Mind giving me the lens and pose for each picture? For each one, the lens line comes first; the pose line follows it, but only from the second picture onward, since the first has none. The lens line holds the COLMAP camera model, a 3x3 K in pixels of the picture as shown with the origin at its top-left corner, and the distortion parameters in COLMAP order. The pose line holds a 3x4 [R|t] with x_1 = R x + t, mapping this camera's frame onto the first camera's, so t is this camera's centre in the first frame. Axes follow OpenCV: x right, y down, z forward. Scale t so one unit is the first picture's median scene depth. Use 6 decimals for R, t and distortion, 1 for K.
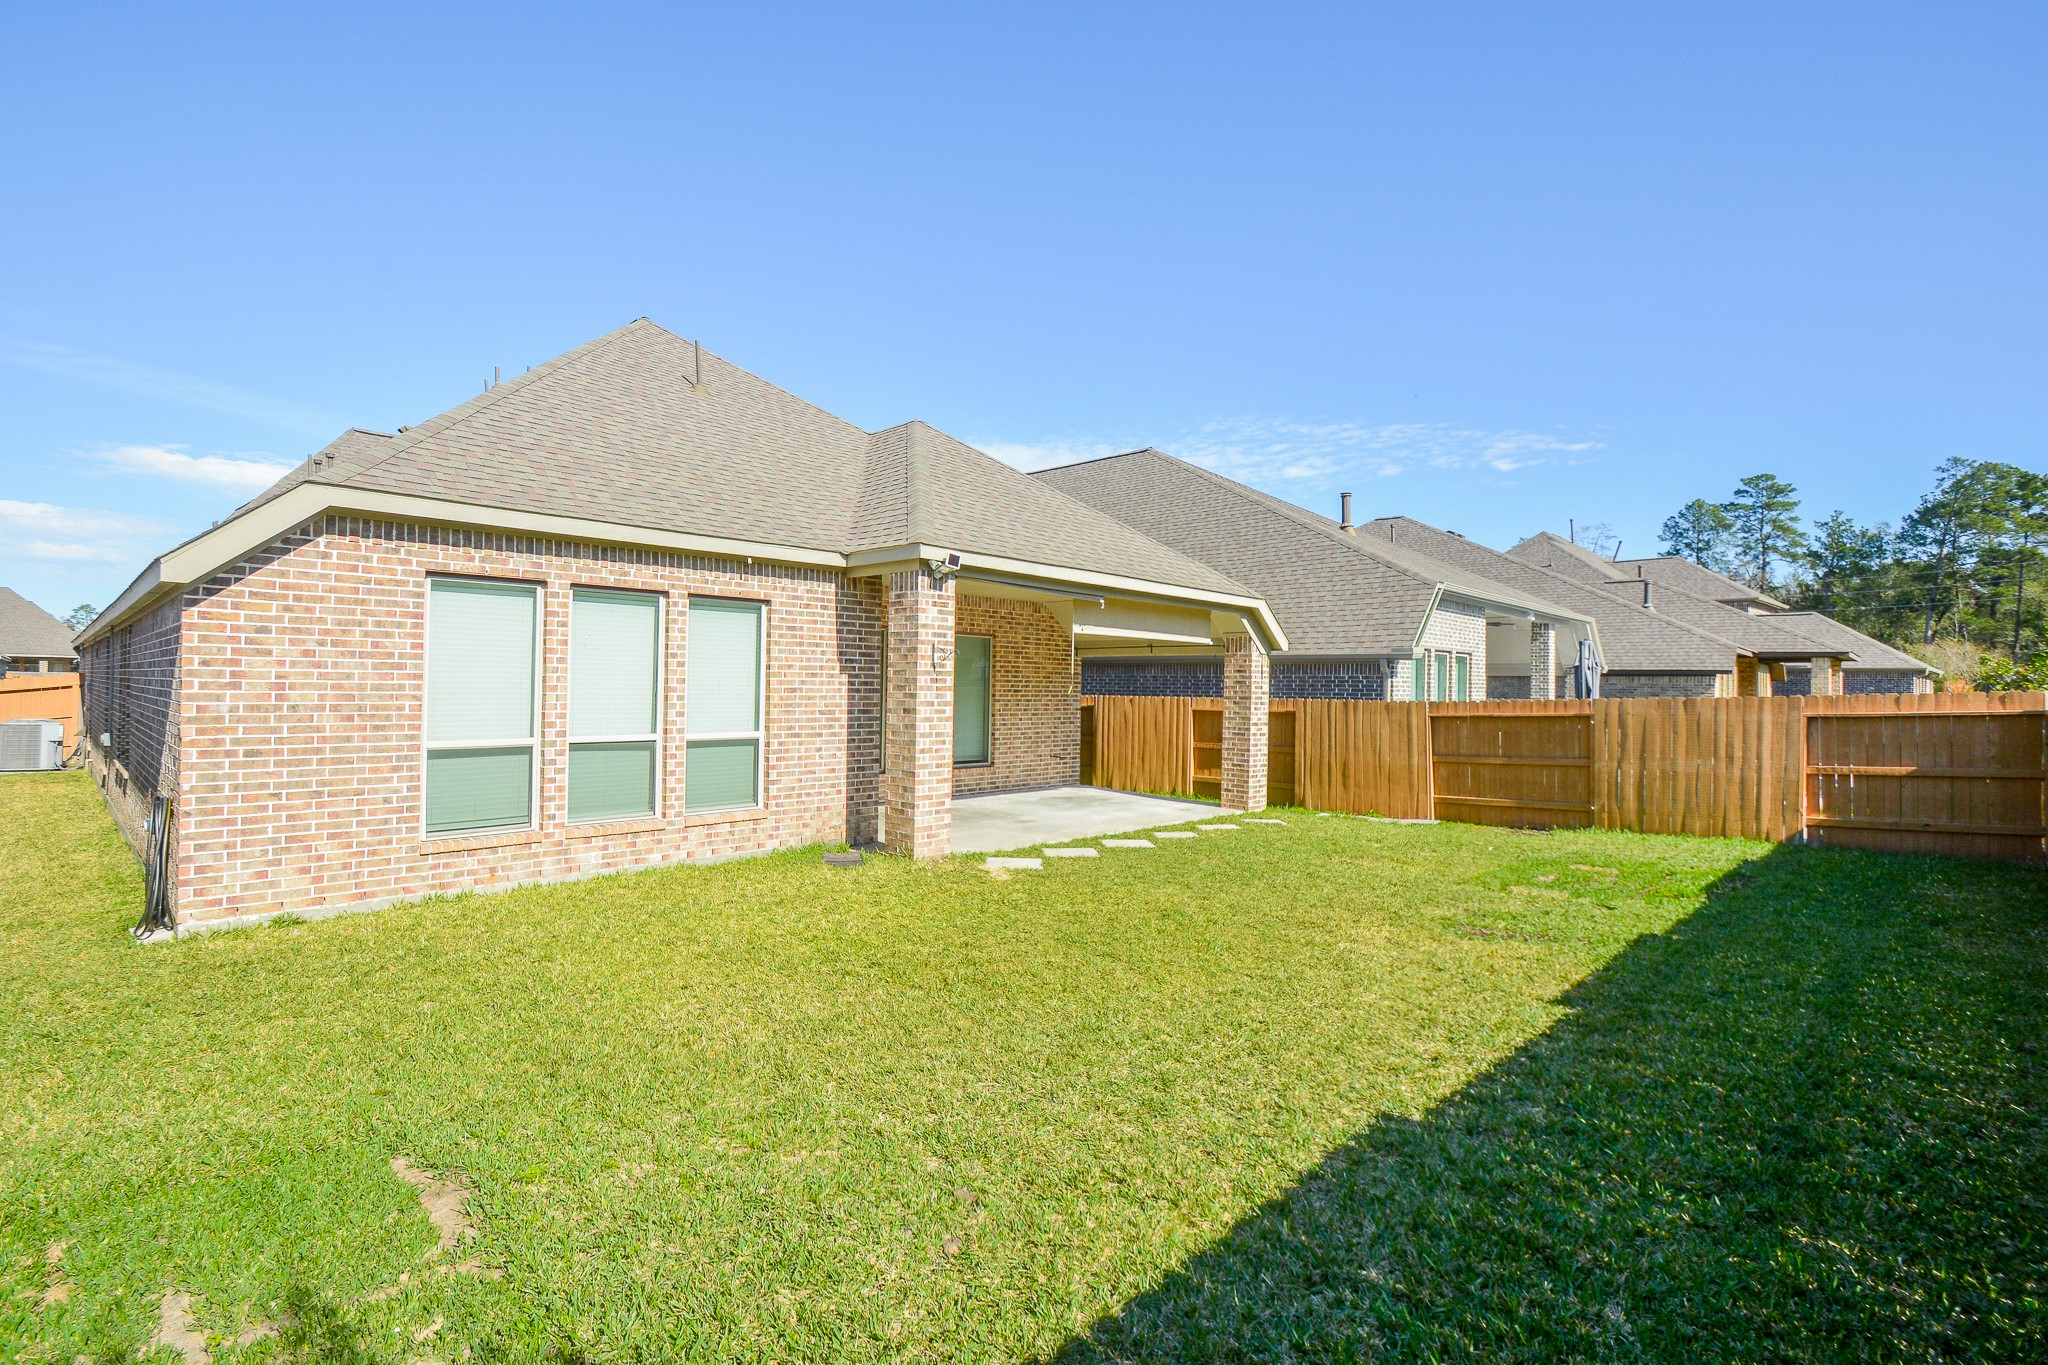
lens RADIAL K [[889.8, 0, 1017.1], [0, 889.8, 702.9], [0, 0, 1]] dist [0.010796, -0.012405]
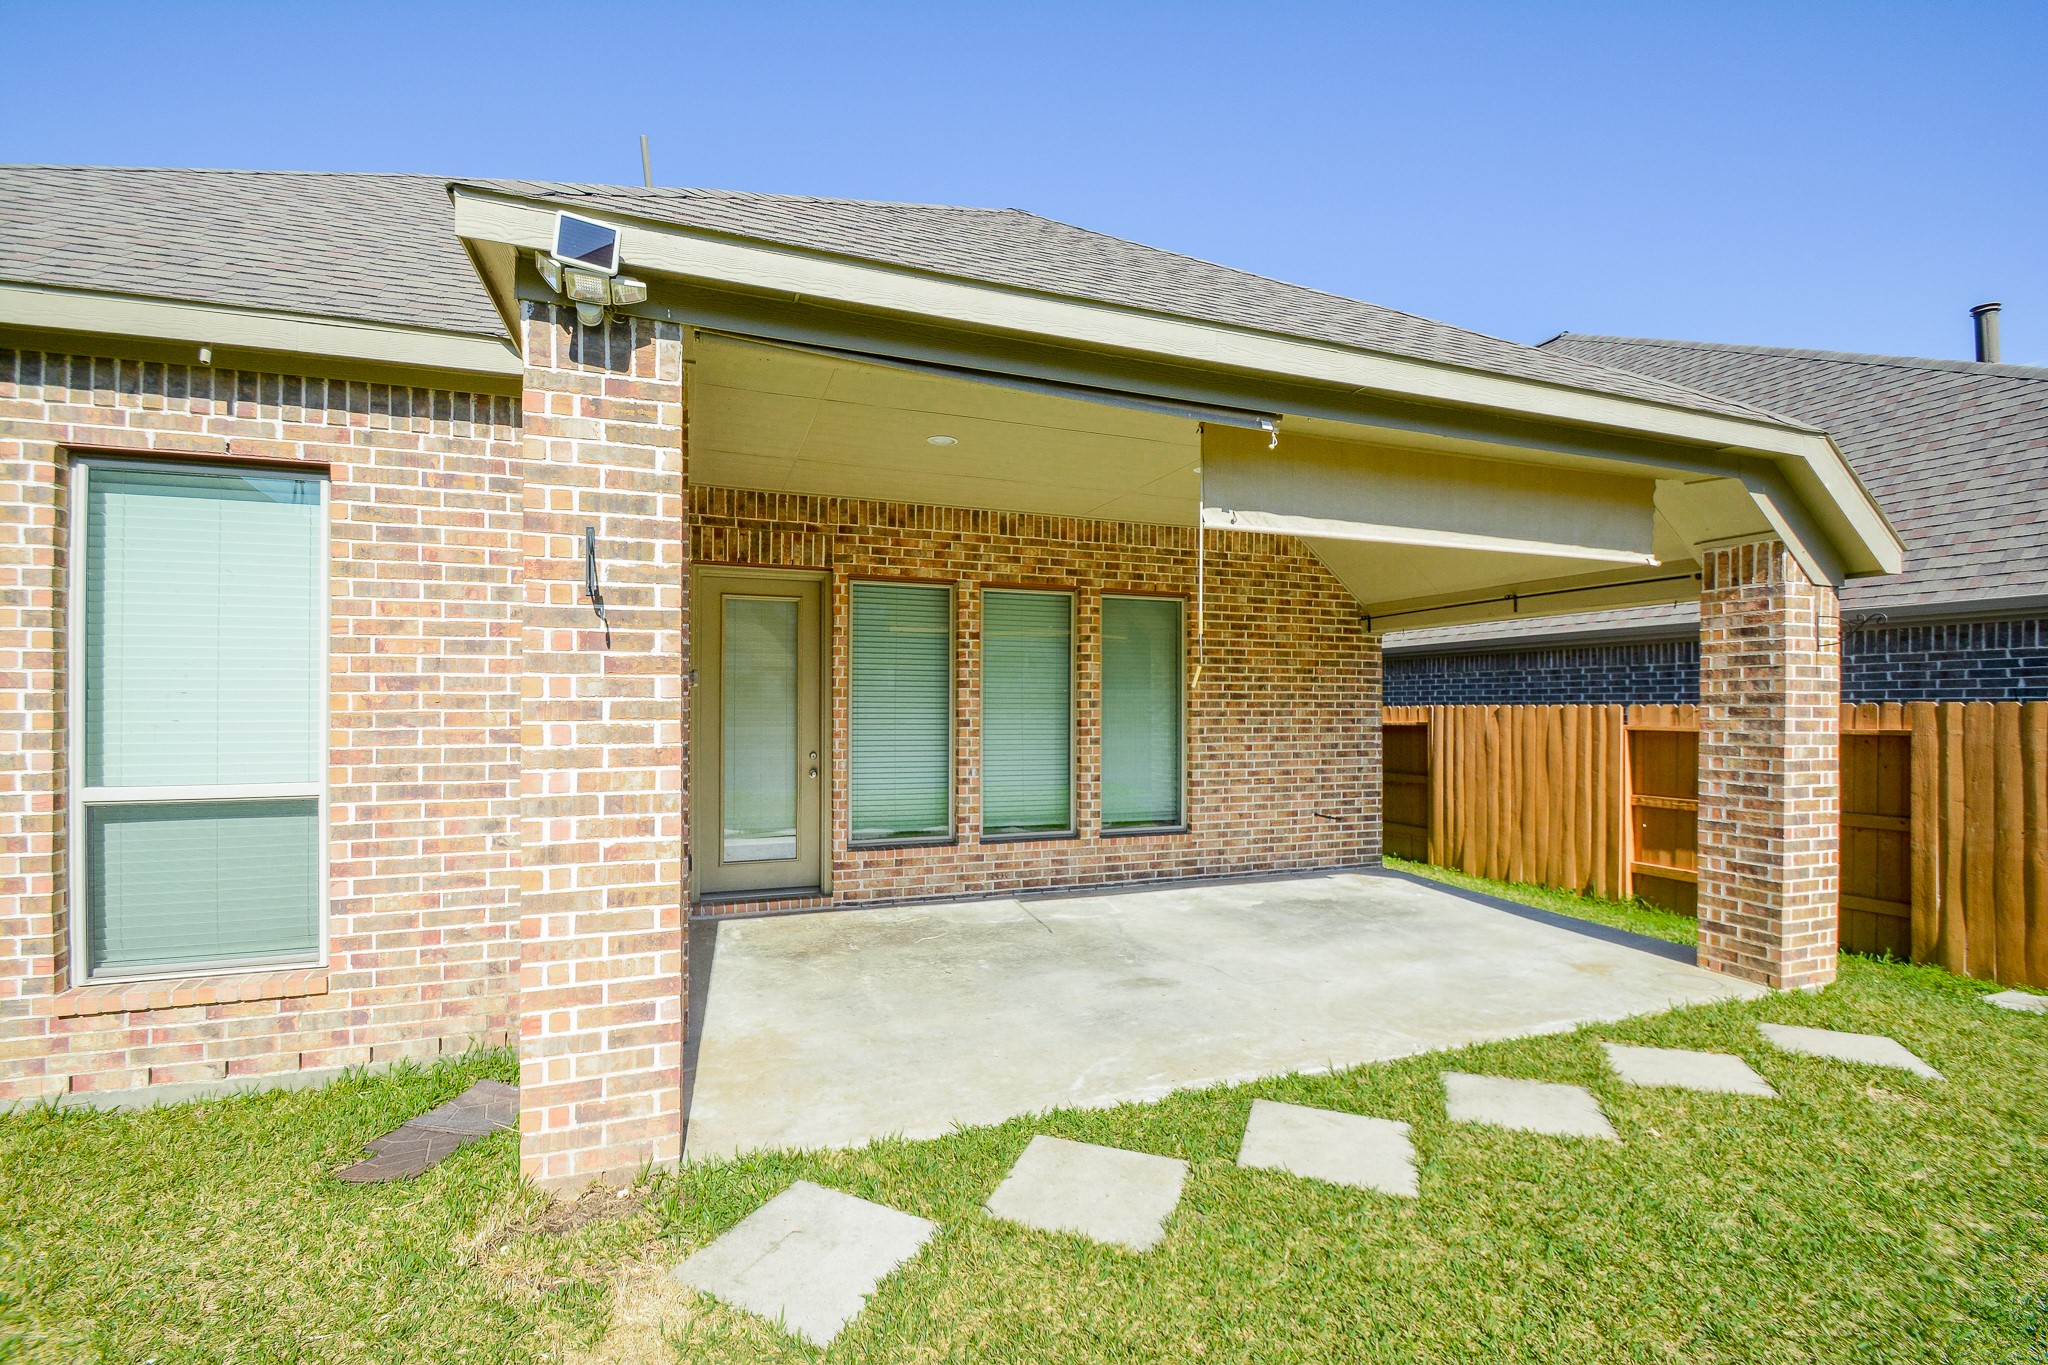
lens RADIAL K [[889.8, 0, 1017.1], [0, 889.8, 702.9], [0, 0, 1]] dist [0.010796, -0.012405]
pose [[0.906313, -0.014539, -0.422357, 0.122058], [0.004408, 0.999679, -0.024953, 0.004494], [0.422585, 0.020754, 0.906086, 0.500540]]
